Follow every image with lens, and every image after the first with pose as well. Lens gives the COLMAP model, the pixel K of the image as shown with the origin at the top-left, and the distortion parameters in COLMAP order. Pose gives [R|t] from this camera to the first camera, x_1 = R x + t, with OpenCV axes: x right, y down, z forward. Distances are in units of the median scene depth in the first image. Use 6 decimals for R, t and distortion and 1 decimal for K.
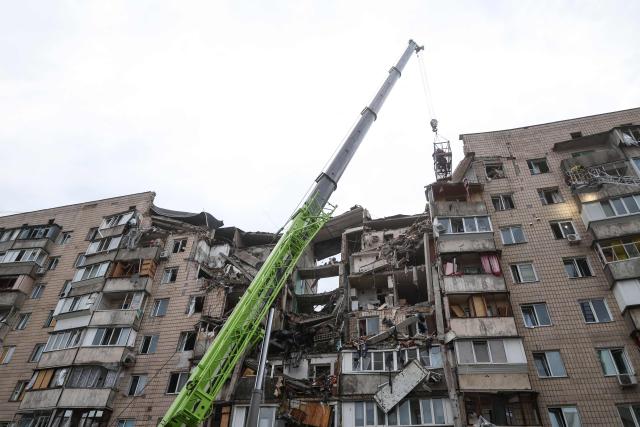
lens RADIAL K [[442.1, 0, 318.1], [0, 442.1, 216.8], [0, 0, 1]] dist [0.006773, 0.000183]
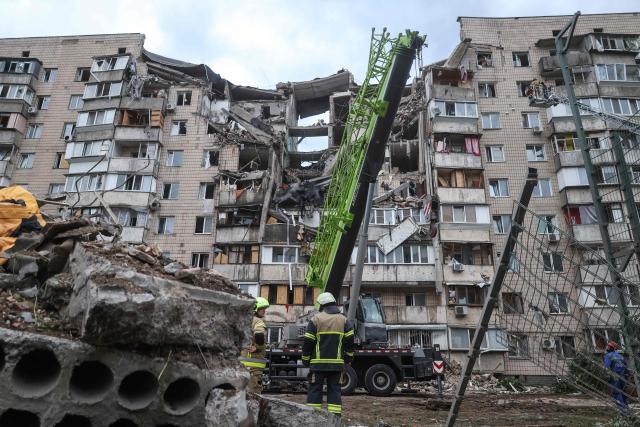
lens RADIAL K [[442.1, 0, 322.2], [0, 442.1, 212.9], [0, 0, 1]] dist [0.006773, 0.000183]
pose [[0.980653, 0.040336, 0.191551, -0.218652], [-0.103809, 0.936771, 0.334192, -0.074328], [-0.165960, -0.347611, 0.922835, -0.115114]]
